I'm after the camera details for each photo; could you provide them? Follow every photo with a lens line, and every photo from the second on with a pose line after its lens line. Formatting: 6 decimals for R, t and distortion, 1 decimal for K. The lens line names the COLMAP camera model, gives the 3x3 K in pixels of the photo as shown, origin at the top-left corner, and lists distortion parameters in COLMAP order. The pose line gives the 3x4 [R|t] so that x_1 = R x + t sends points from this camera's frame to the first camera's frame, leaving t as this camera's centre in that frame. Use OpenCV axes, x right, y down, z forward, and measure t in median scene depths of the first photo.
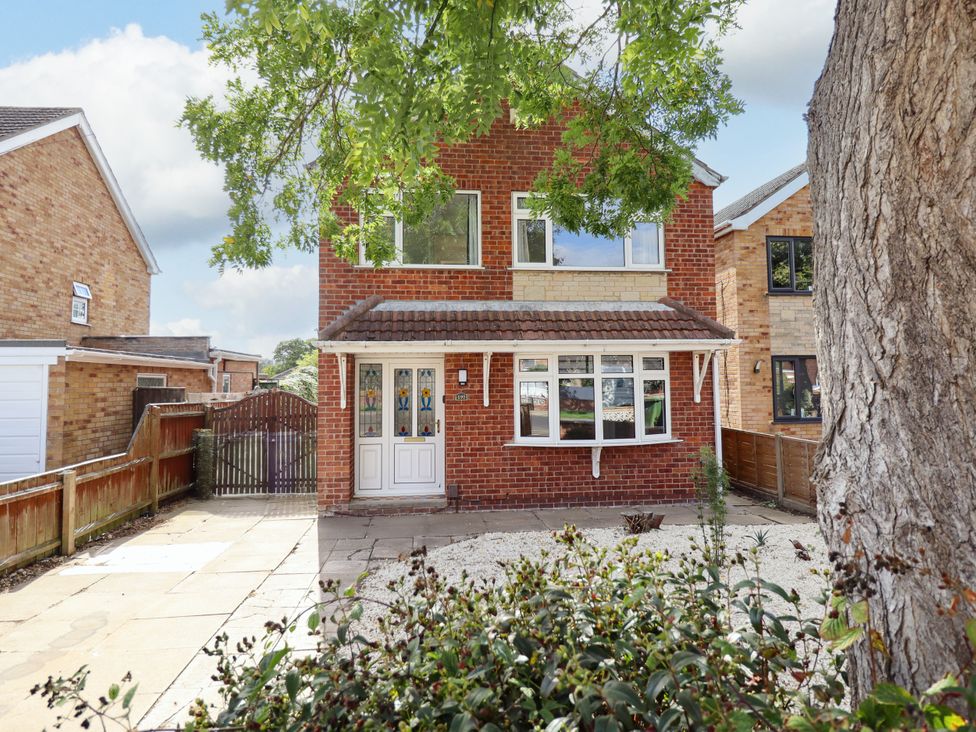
lens RADIAL K [[592.9, 0, 469.2], [0, 592.9, 352.3], [0, 0, 1]] dist [0.000047, -0.000803]
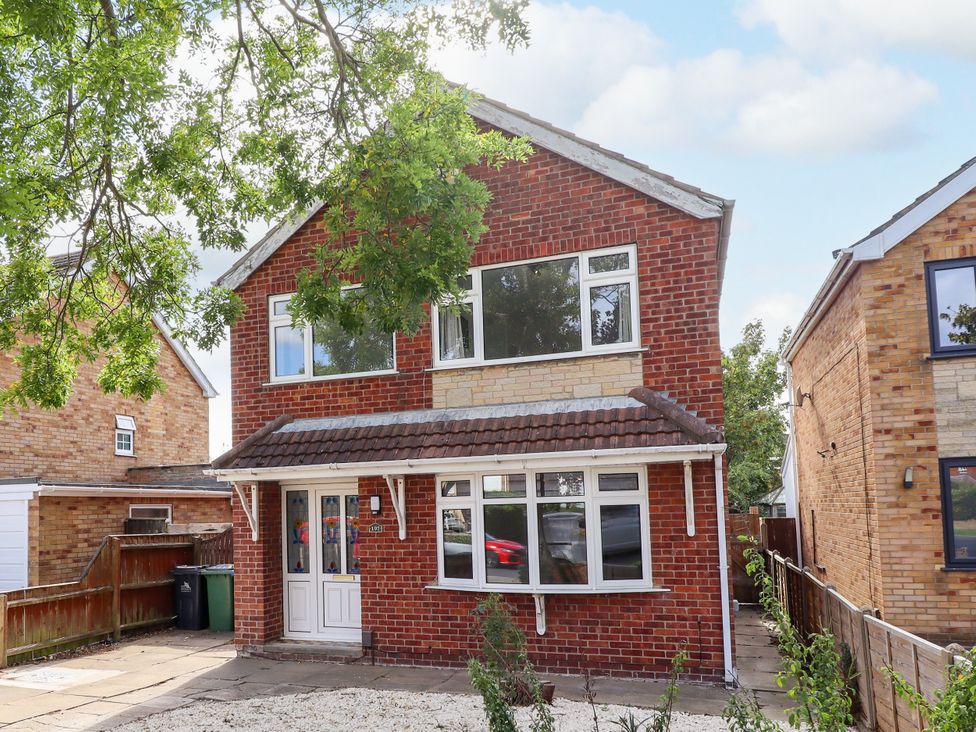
lens RADIAL K [[782.1, 0, 350.8], [0, 782.1, 475.2], [0, 0, 1]] dist [0.004106, -0.012508]
pose [[0.876790, -0.033256, -0.479722, 0.480075], [0.039700, 0.999206, 0.003293, -0.005084], [0.479232, -0.021932, 0.877414, 0.009720]]
